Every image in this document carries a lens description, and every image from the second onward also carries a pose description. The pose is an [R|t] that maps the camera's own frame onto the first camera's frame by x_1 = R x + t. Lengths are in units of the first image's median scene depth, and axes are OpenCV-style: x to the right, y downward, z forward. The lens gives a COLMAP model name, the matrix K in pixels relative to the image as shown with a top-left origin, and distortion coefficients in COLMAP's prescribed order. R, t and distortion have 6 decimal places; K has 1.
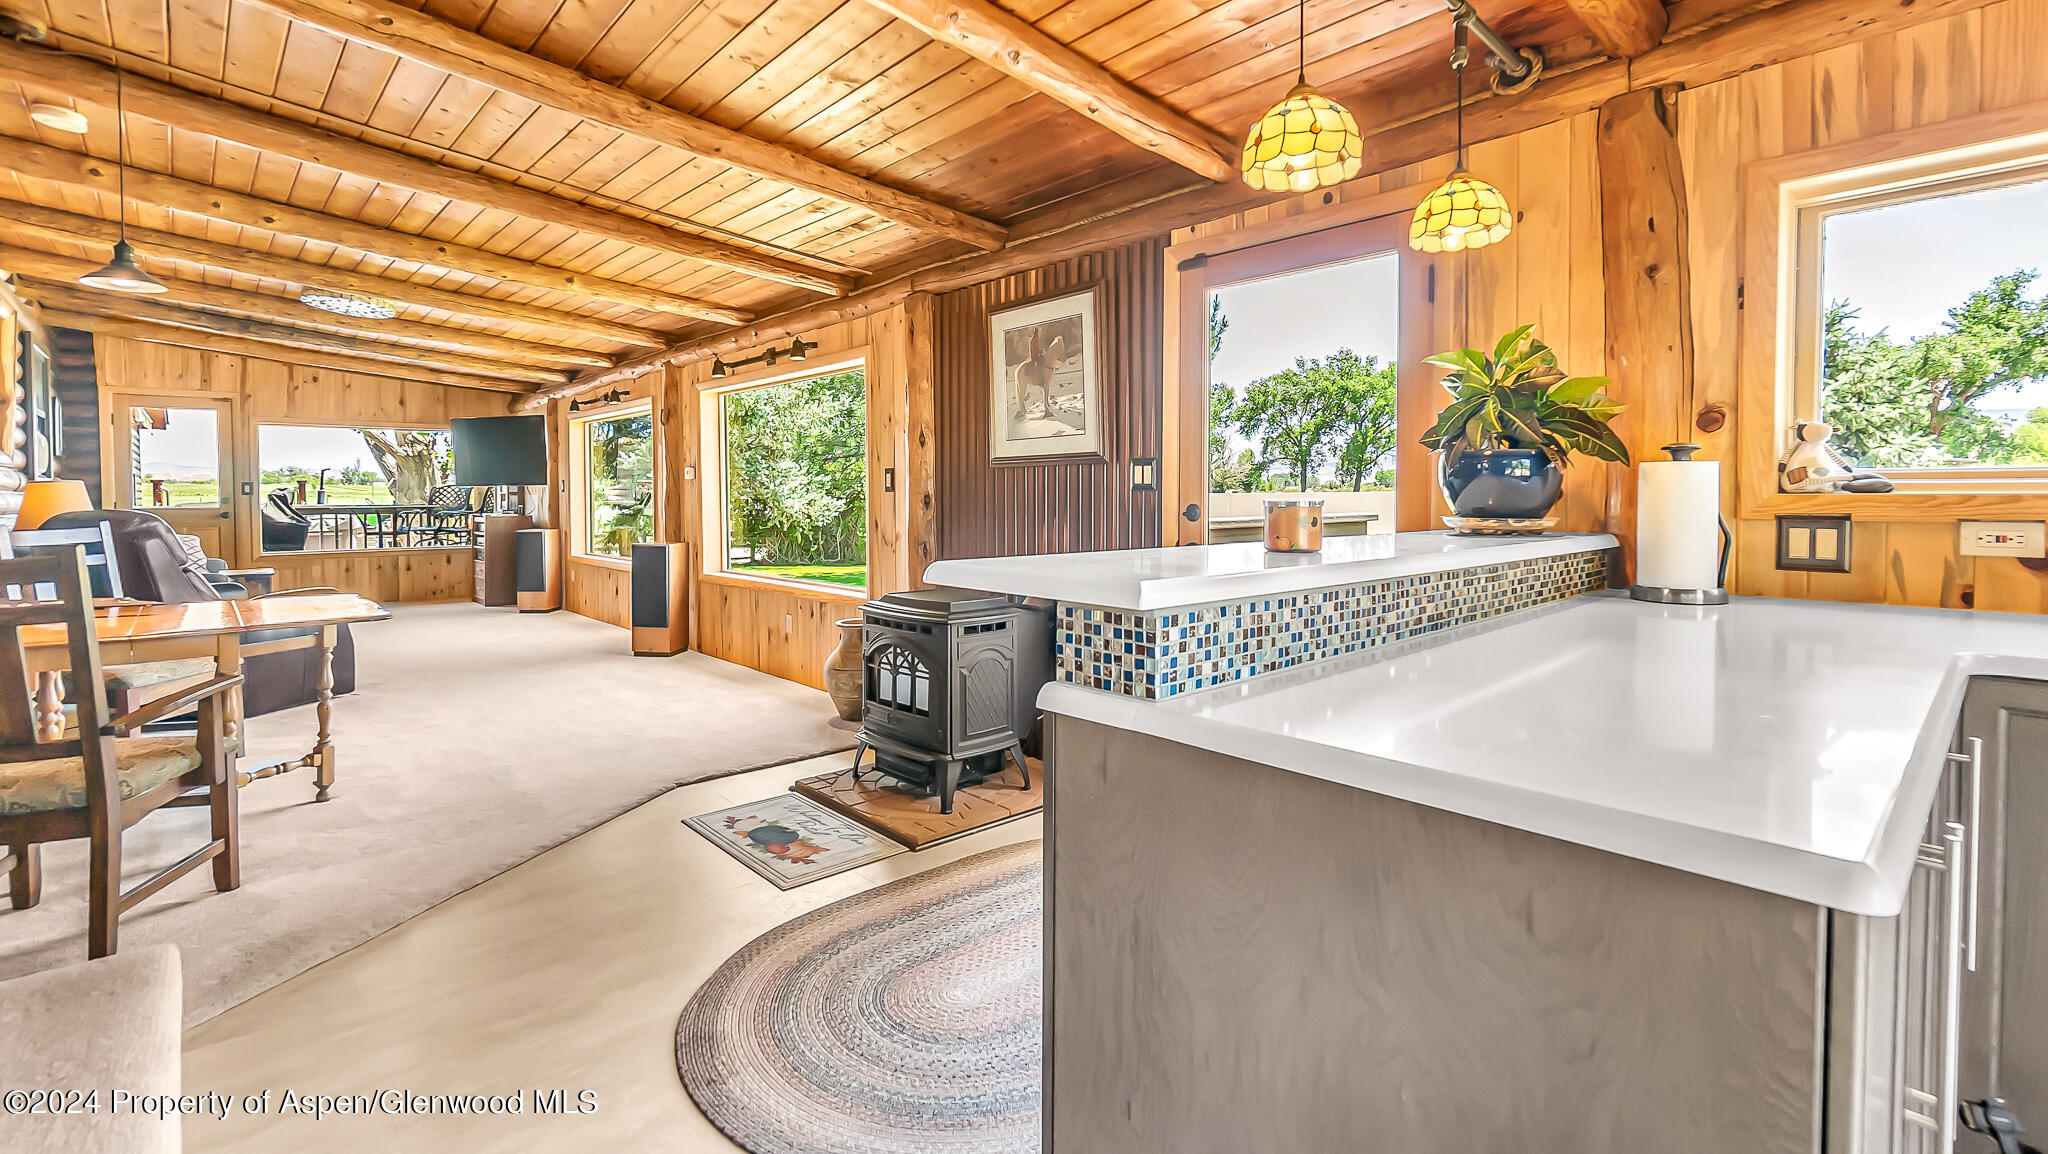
lens RADIAL K [[912.9, 0, 1002.3], [0, 912.9, 499.4], [0, 0, 1]] dist [-0.004310, -0.000142]
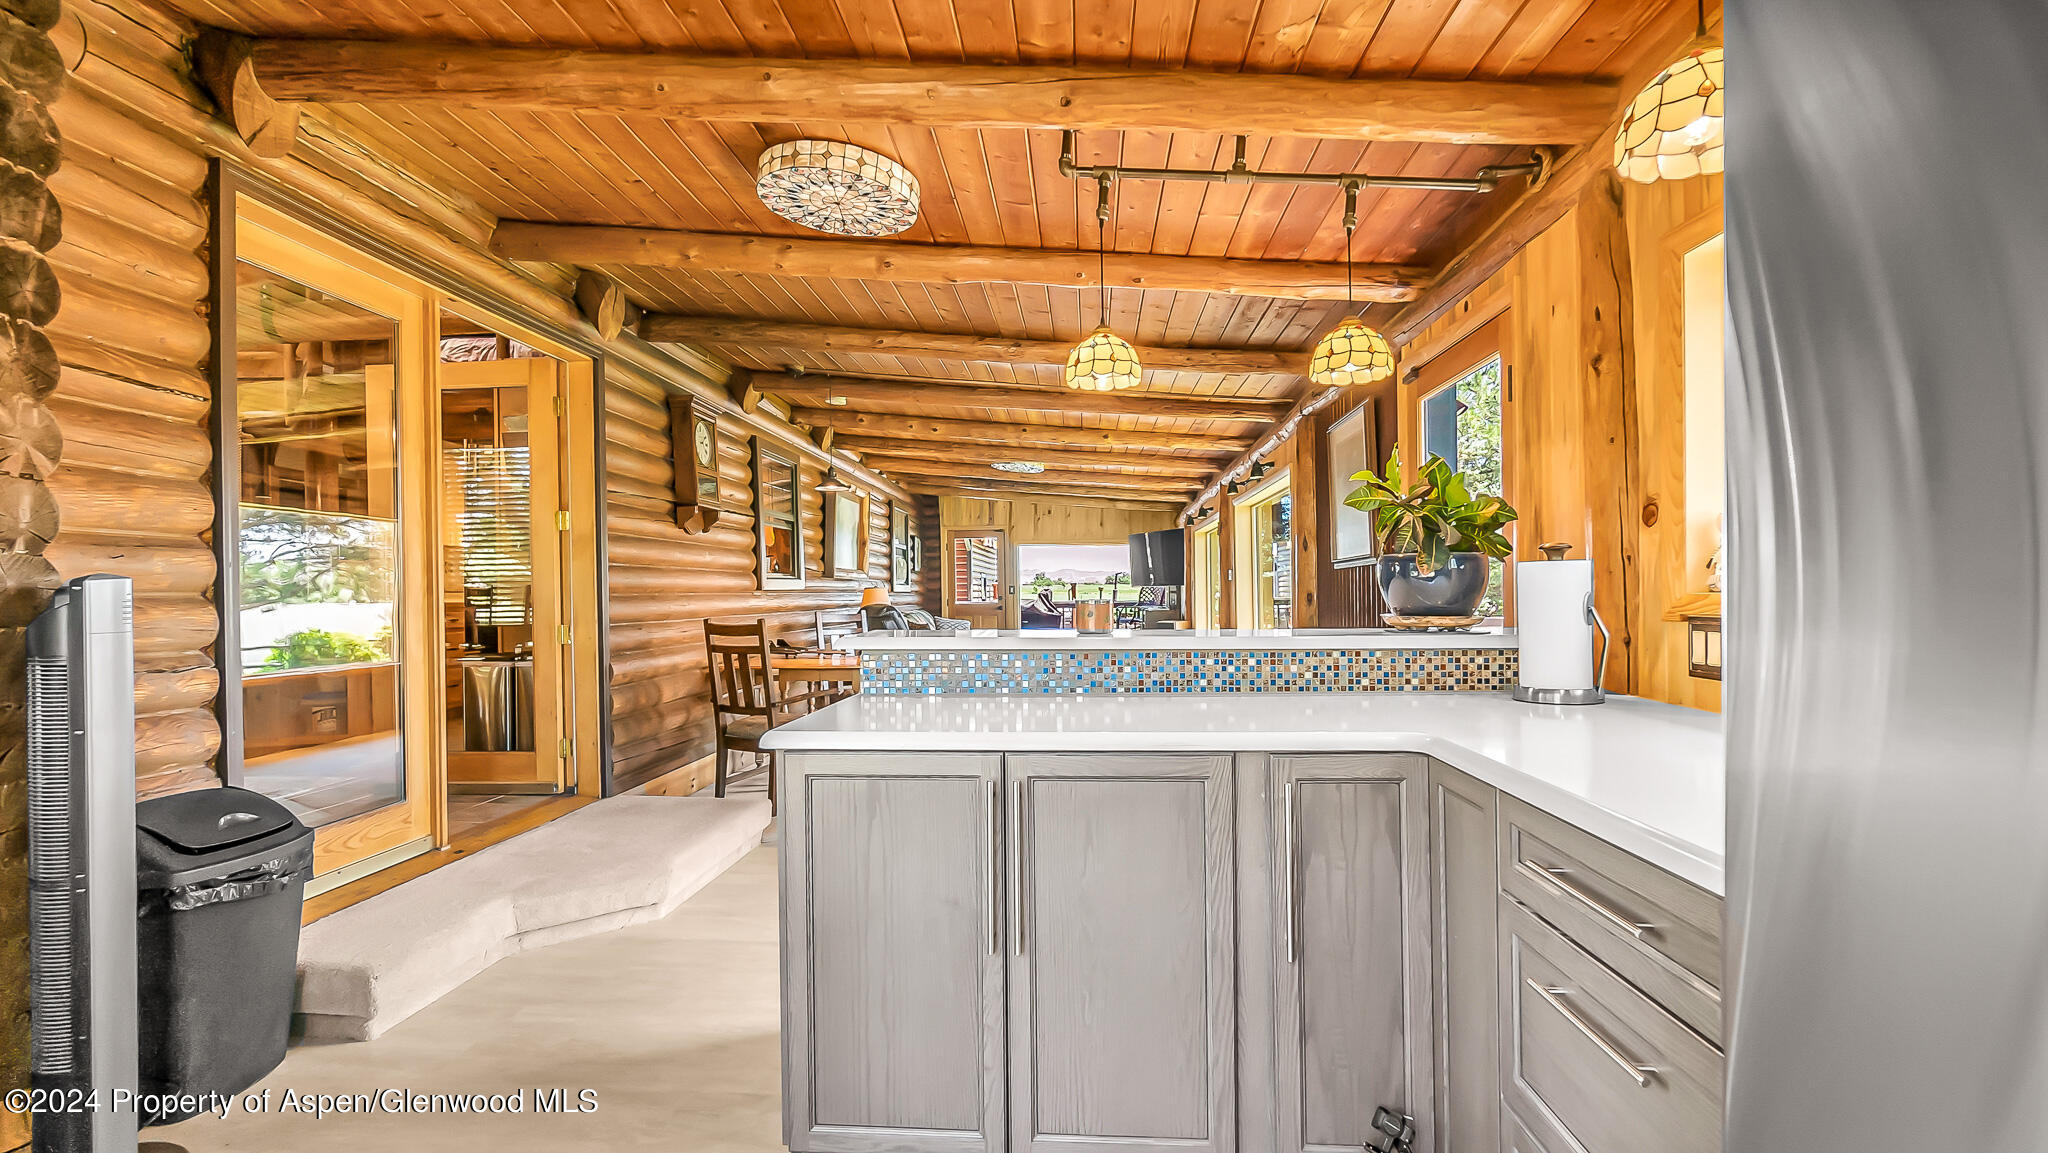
lens RADIAL K [[915.5, 0, 1023.2], [0, 915.5, 587.8], [0, 0, 1]] dist [0.001943, 0.000525]
pose [[0.700394, -0.009579, -0.713692, 0.644557], [0.004797, 0.999951, -0.008714, -0.003840], [0.713740, 0.002679, 0.700406, -0.075481]]
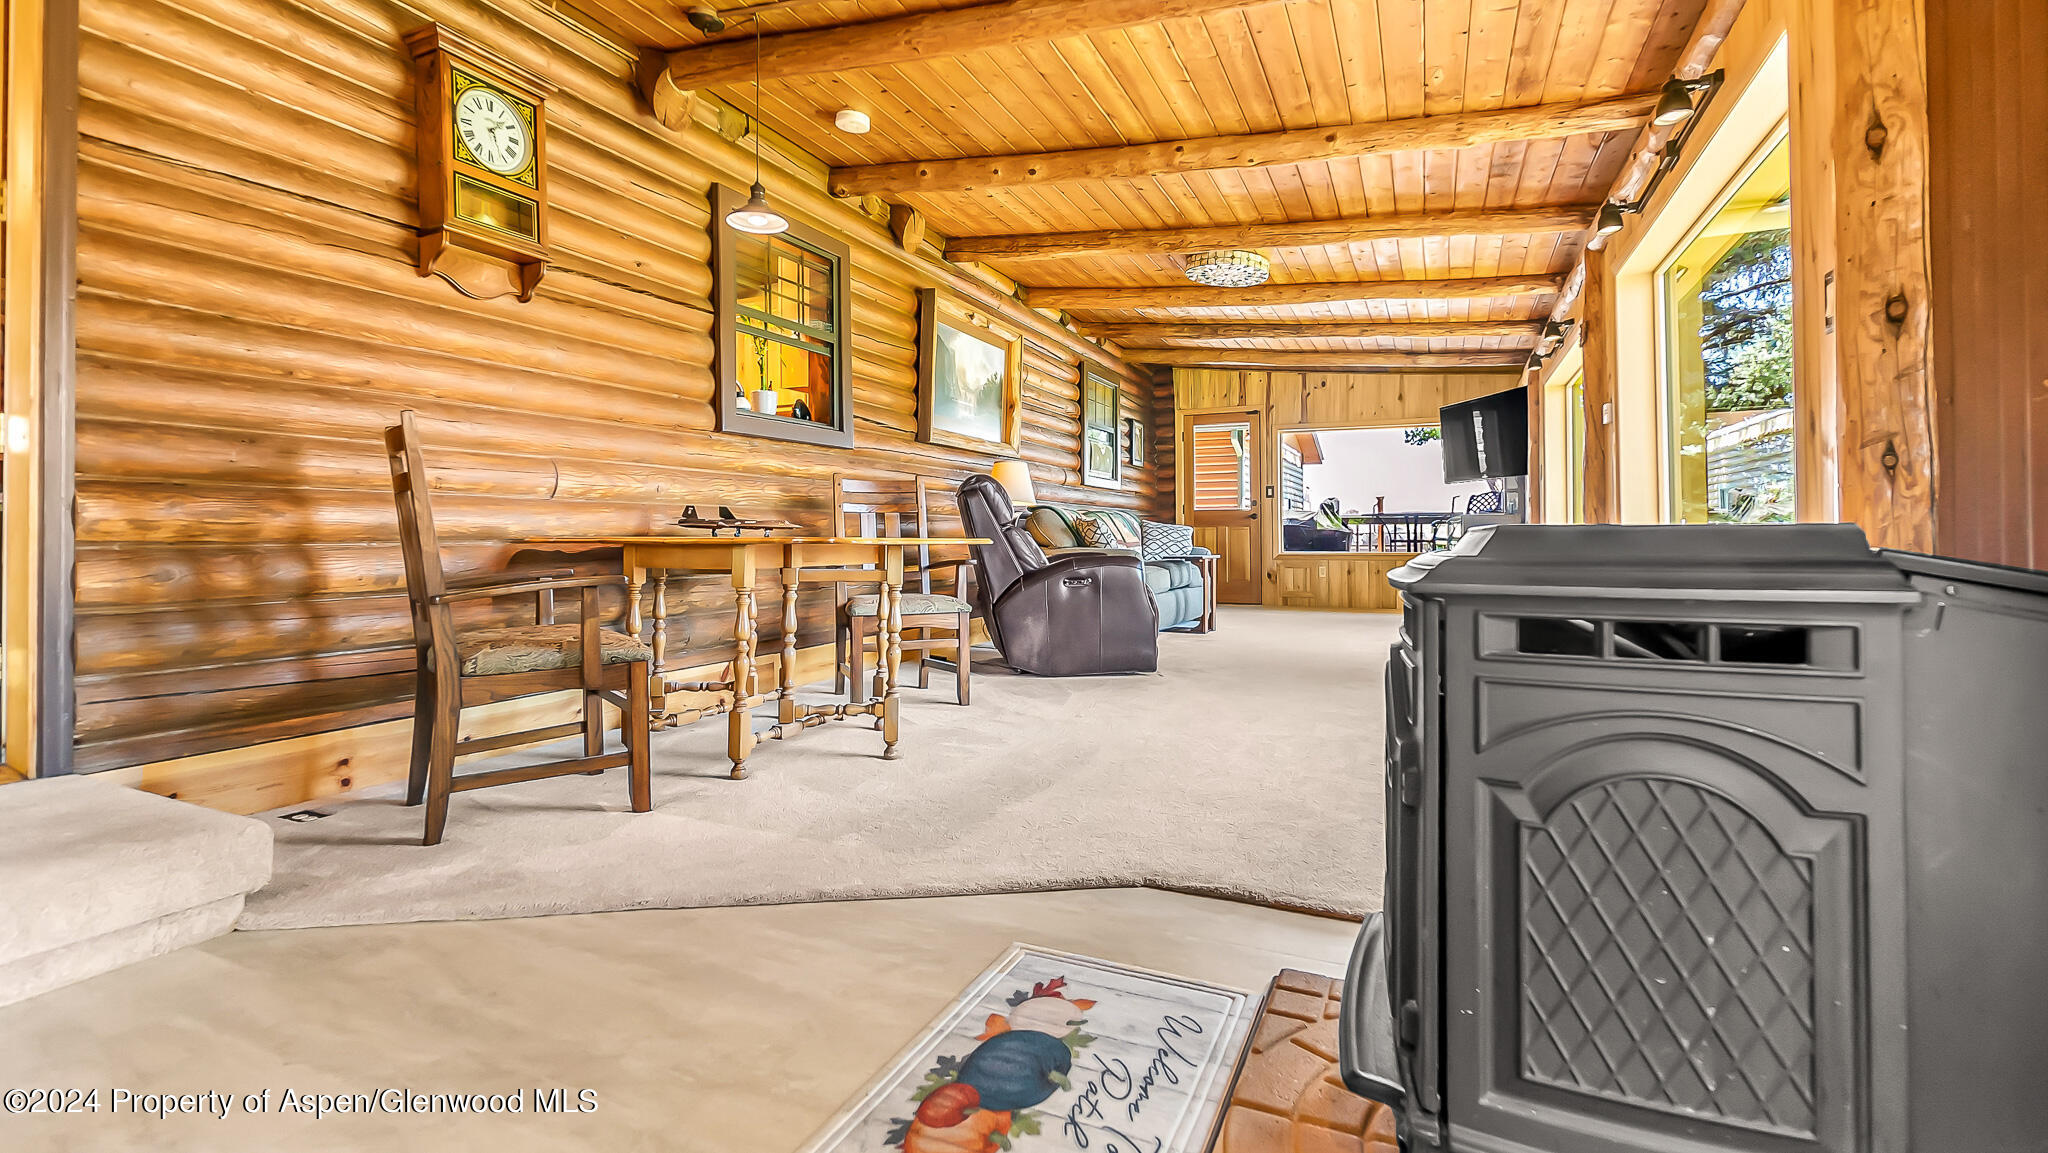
lens RADIAL K [[915.5, 0, 1032.0], [0, 915.5, 523.2], [0, 0, 1]] dist [0.001943, 0.000525]
pose [[0.414525, -0.011207, -0.909969, 0.123867], [-0.005933, 0.999870, -0.015017, 0.115272], [0.910019, 0.011624, 0.414404, 0.760490]]
